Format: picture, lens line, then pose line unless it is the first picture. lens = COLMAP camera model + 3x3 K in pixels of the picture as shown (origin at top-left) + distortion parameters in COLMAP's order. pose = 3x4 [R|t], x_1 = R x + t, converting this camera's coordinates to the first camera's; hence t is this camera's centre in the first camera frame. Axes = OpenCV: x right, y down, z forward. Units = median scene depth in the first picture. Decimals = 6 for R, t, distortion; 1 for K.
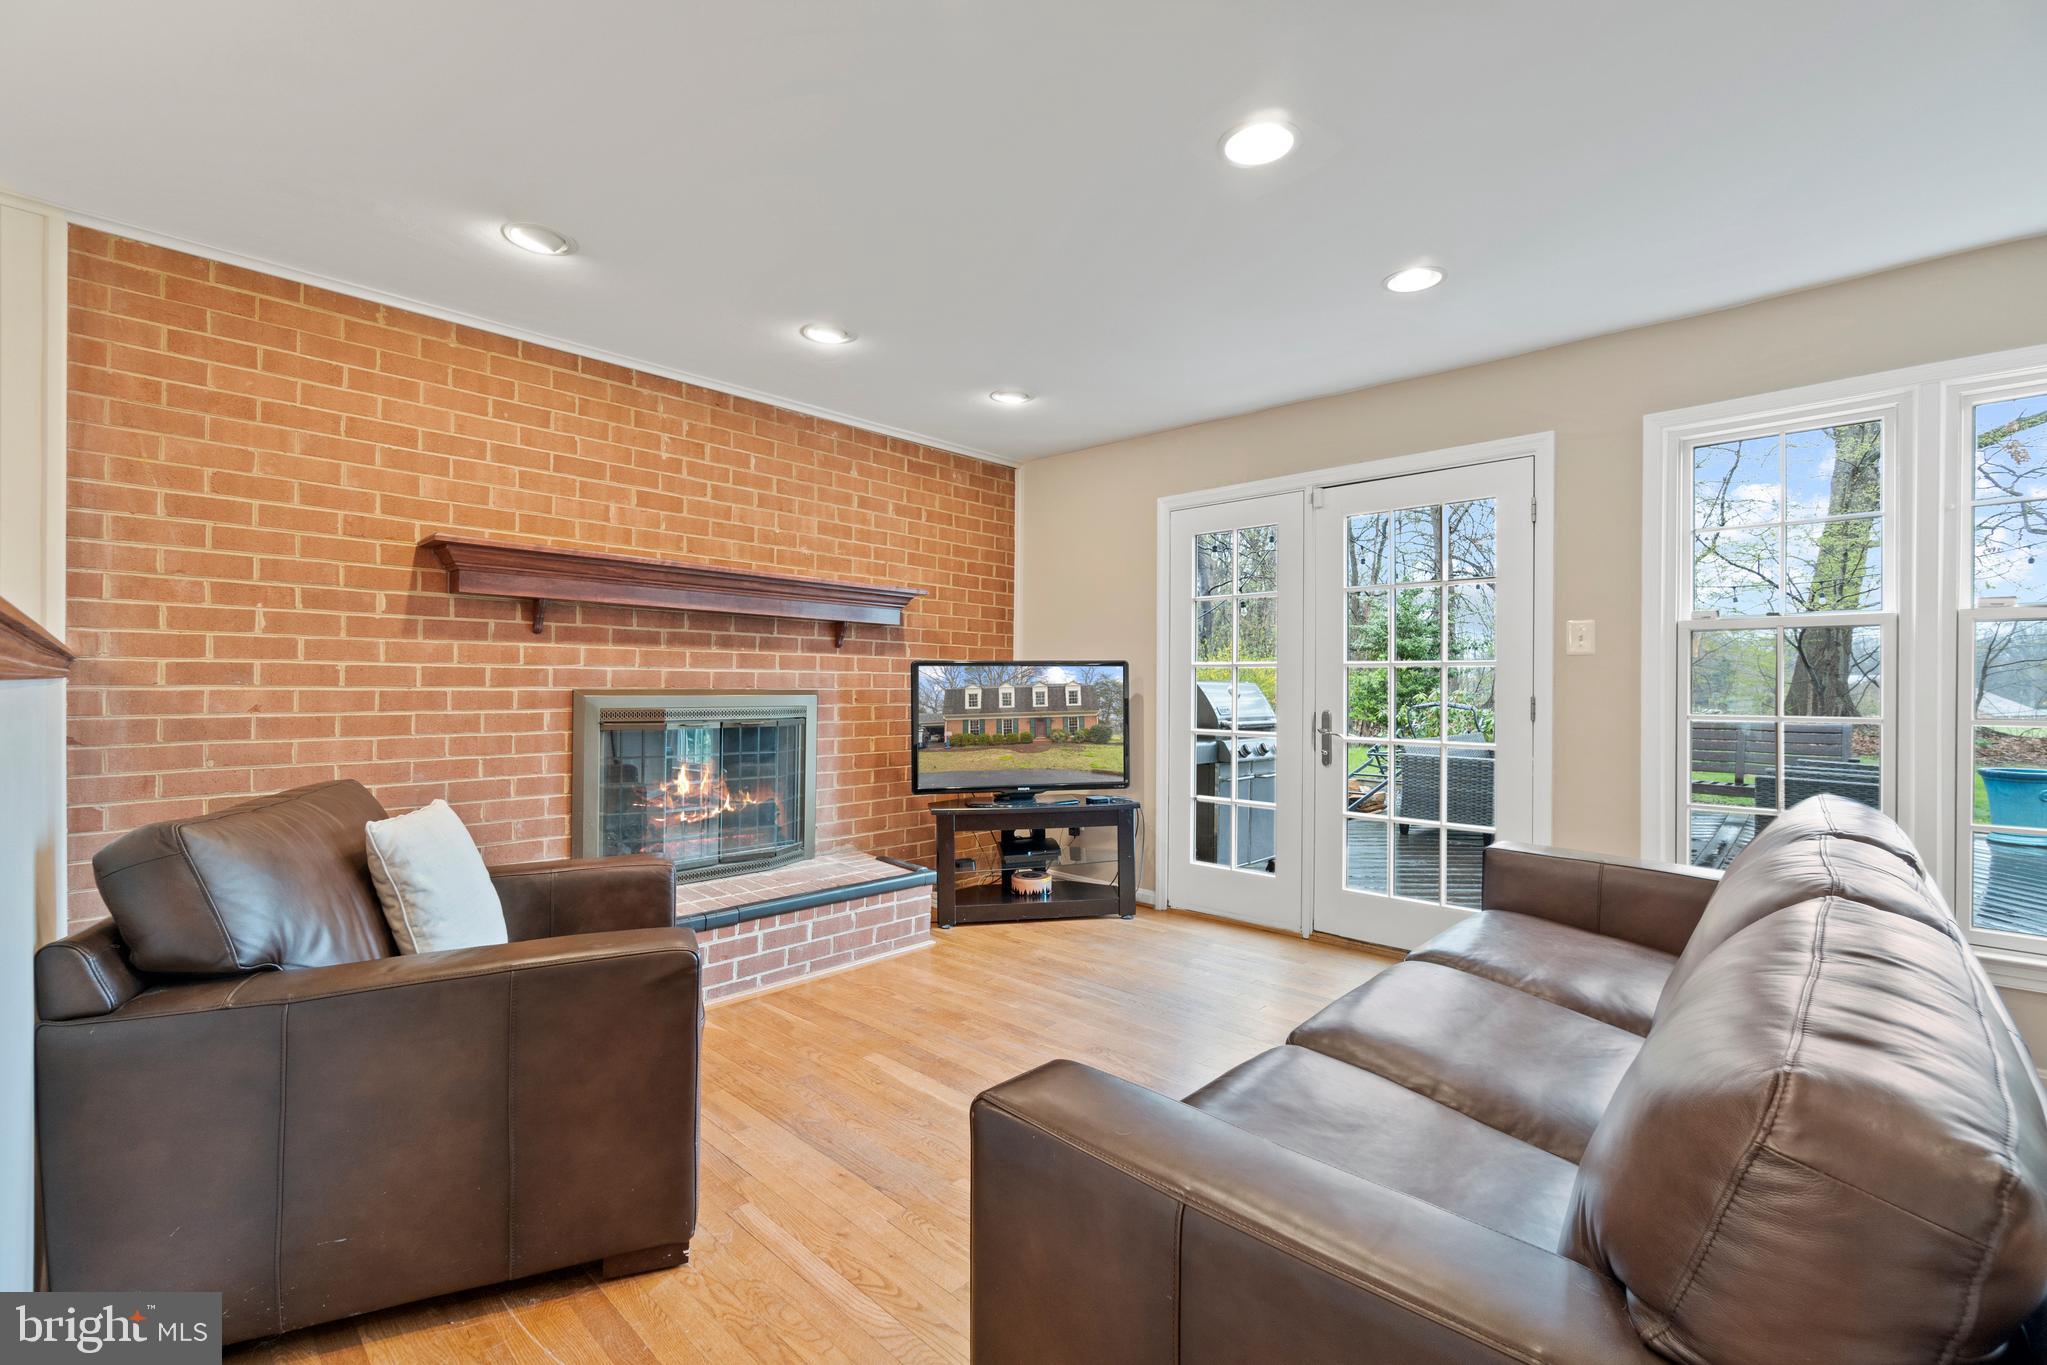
lens RADIAL K [[881.5, 0, 1009.5], [0, 881.5, 687.6], [0, 0, 1]] dist [-0.010694, 0.003995]
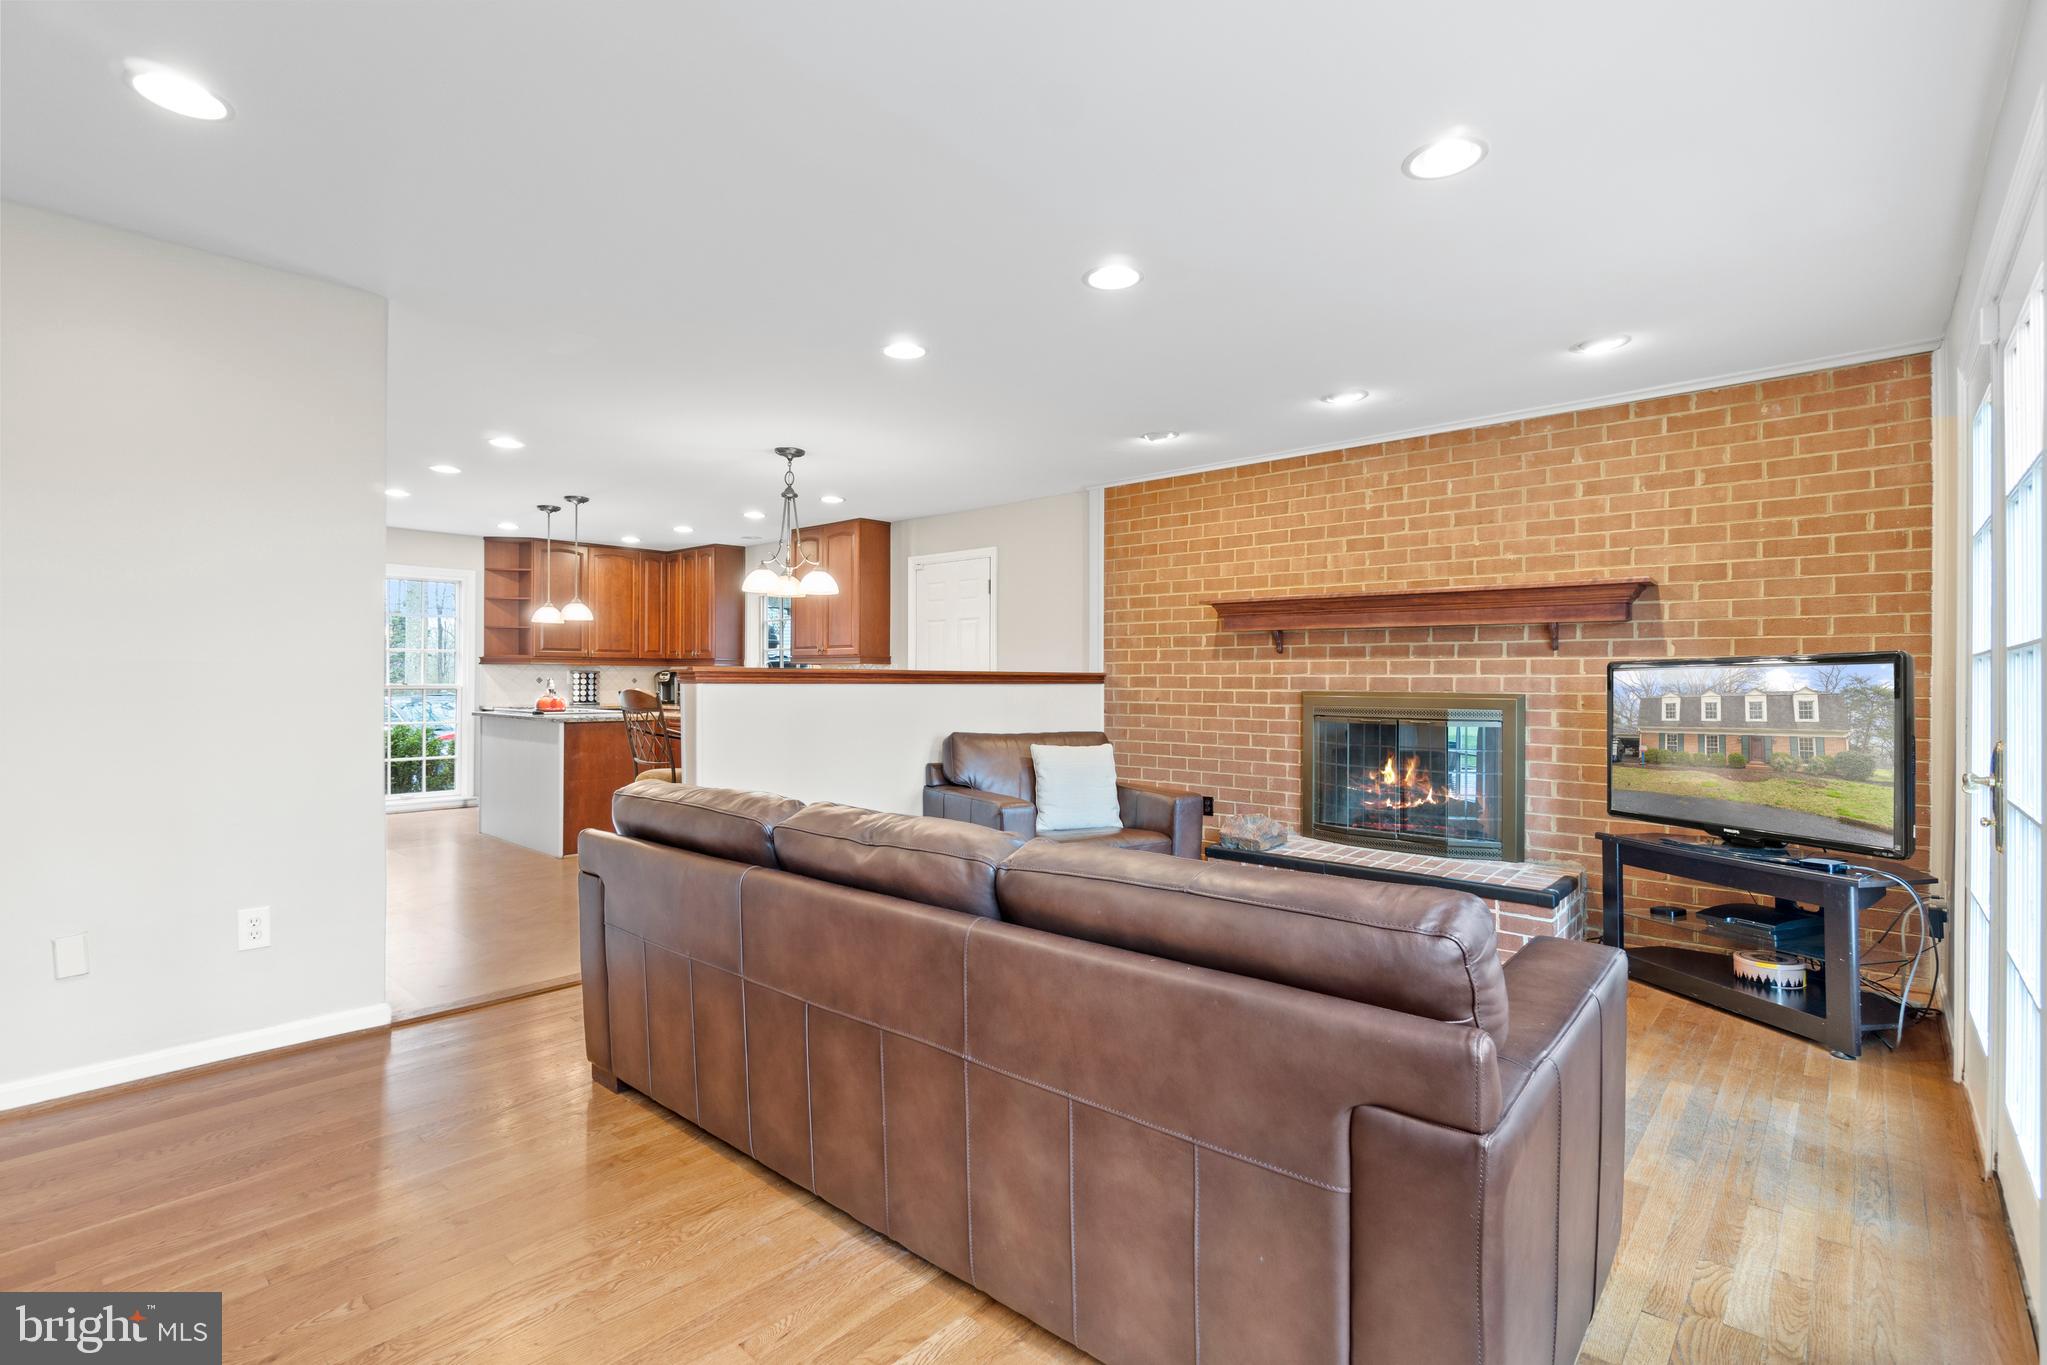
lens RADIAL K [[939.8, 0, 1003.6], [0, 939.8, 677.7], [0, 0, 1]] dist [0.001434, -0.000173]
pose [[0.036407, -0.005077, -0.999324, 0.917024], [-0.003291, 0.999981, -0.005201, -0.009375], [0.999332, 0.003478, 0.036390, 0.419736]]
